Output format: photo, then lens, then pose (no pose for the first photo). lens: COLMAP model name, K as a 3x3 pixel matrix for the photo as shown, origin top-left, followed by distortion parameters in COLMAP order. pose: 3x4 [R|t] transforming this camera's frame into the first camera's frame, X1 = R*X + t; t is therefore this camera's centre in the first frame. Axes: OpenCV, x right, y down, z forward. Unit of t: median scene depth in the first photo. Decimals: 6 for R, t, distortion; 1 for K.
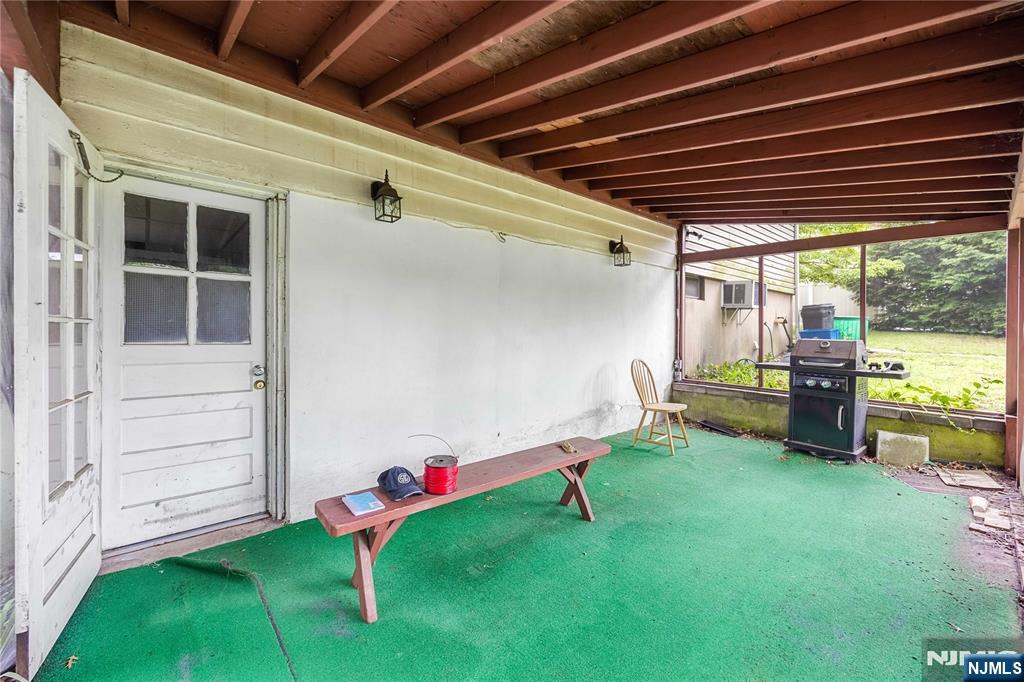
lens RADIAL K [[422.5, 0, 509.4], [0, 422.5, 332.8], [0, 0, 1]] dist [-0.001118, -0.000071]
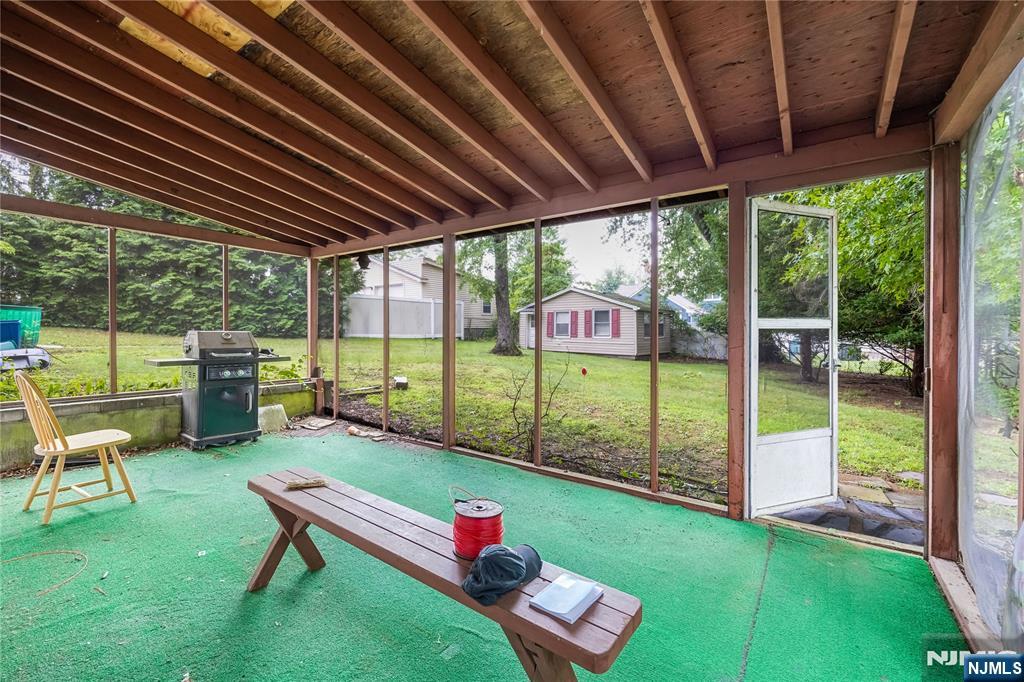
lens RADIAL K [[422.5, 0, 509.4], [0, 422.5, 332.8], [0, 0, 1]] dist [-0.001118, -0.000071]
pose [[-0.229174, -0.016703, 0.973242, -0.359233], [0.003058, 0.999835, 0.017880, 0.002303], [-0.973381, 0.007074, -0.229085, 0.473321]]
